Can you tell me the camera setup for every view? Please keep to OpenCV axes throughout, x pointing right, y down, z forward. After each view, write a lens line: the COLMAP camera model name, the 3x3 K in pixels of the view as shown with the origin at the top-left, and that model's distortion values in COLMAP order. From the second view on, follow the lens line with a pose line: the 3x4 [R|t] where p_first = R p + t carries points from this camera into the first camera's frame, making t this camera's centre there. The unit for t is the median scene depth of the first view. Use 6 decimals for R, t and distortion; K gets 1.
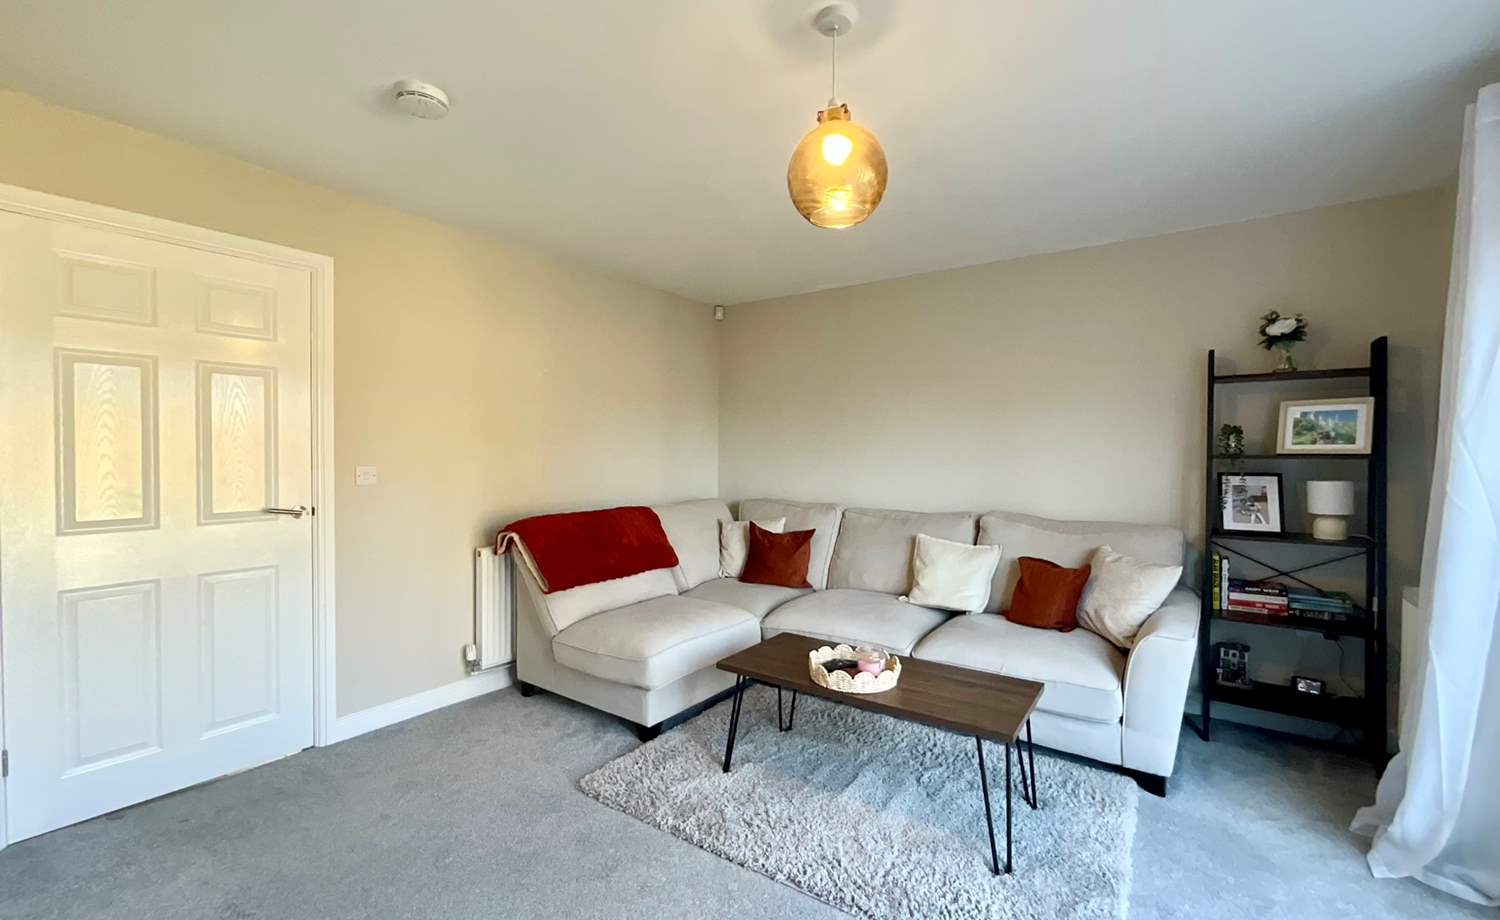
lens RADIAL K [[612.2, 0, 750.0], [0, 612.2, 460.0], [0, 0, 1]] dist [-0.006055, 0.004152]
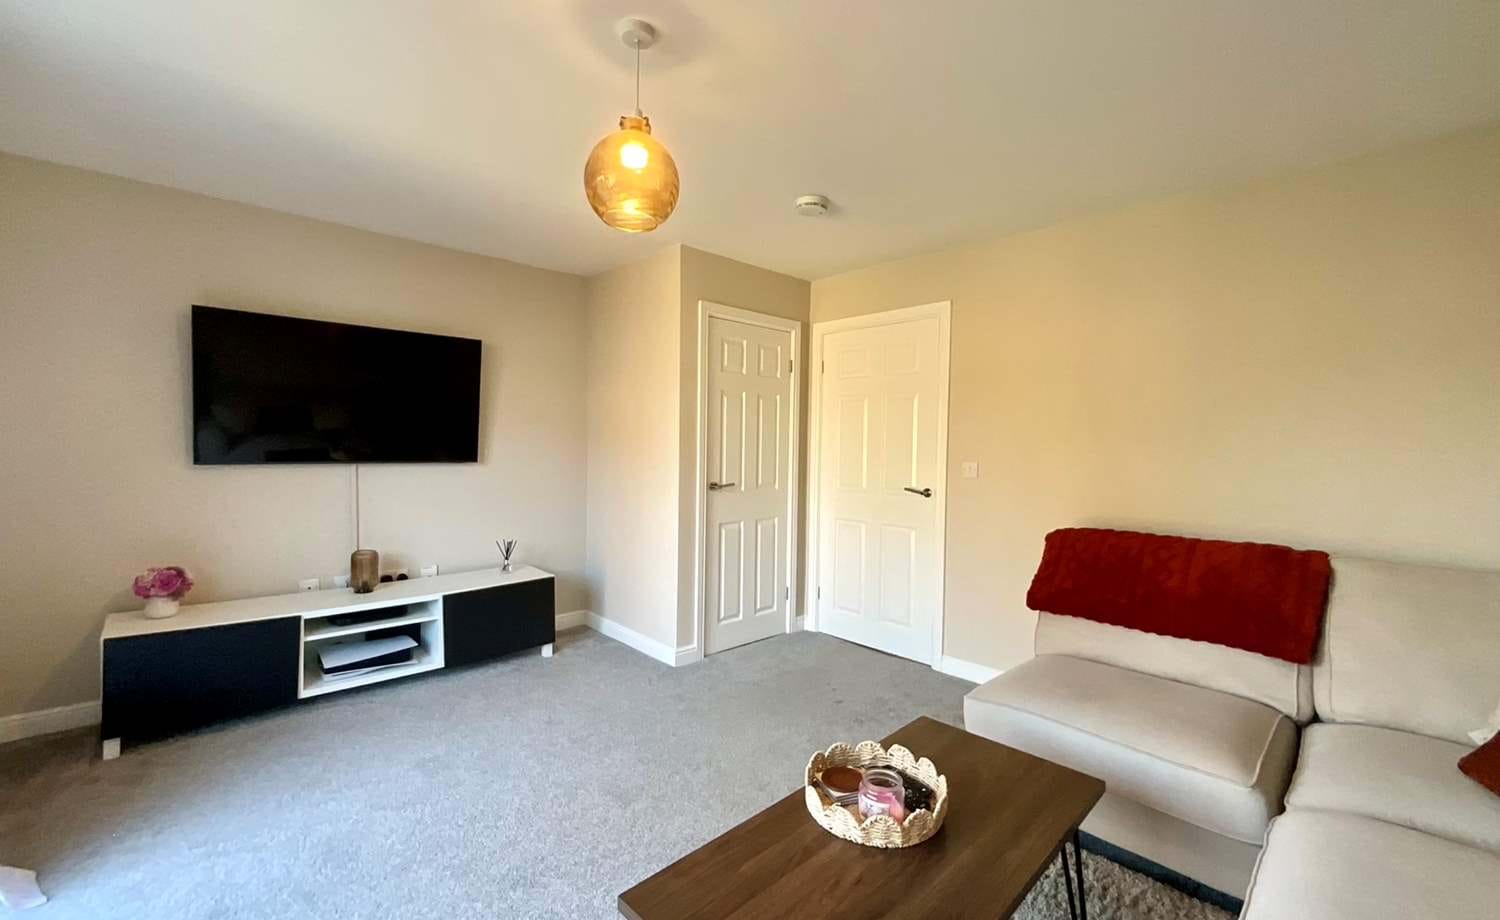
lens RADIAL K [[612.2, 0, 750.0], [0, 612.2, 460.0], [0, 0, 1]] dist [-0.006055, 0.004152]
pose [[-0.181332, 0.015571, -0.983299, 0.669331], [-0.034609, 0.999154, 0.022204, -0.005734], [0.982813, 0.038057, -0.180640, 0.811352]]
